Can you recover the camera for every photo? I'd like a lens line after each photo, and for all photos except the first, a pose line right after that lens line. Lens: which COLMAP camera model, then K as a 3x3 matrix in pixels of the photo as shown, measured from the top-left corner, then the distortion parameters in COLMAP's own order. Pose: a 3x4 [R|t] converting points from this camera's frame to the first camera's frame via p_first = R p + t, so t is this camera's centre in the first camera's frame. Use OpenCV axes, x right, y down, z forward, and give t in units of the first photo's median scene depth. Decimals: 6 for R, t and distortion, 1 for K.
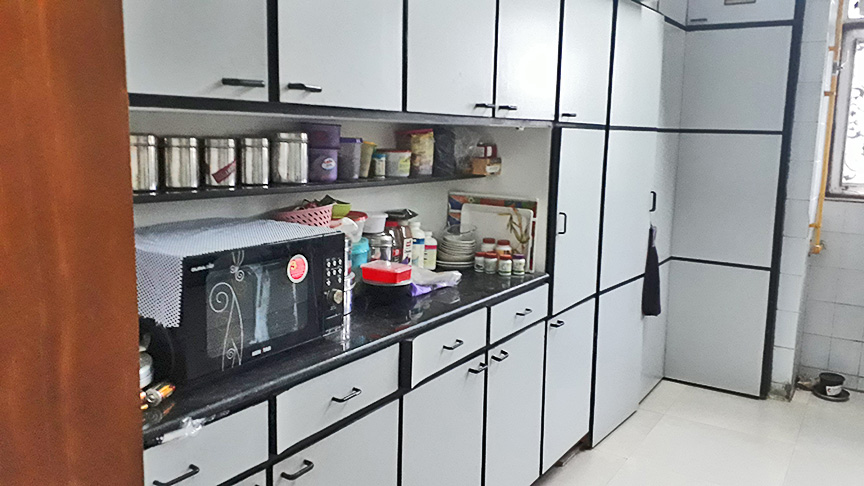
lens RADIAL K [[676.2, 0, 434.7], [0, 676.2, 243.1], [0, 0, 1]] dist [0.063178, -0.095710]
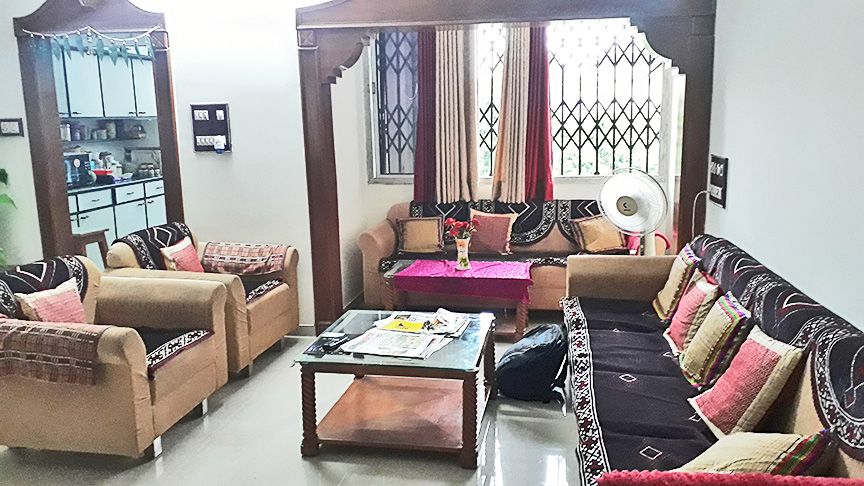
lens RADIAL K [[676.2, 0, 435.6], [0, 676.2, 239.5], [0, 0, 1]] dist [0.063178, -0.095710]
pose [[0.907428, -0.110914, 0.405305, 0.005342], [0.100802, 0.993829, 0.046283, 0.369420], [-0.407937, -0.001143, 0.913009, -2.436266]]
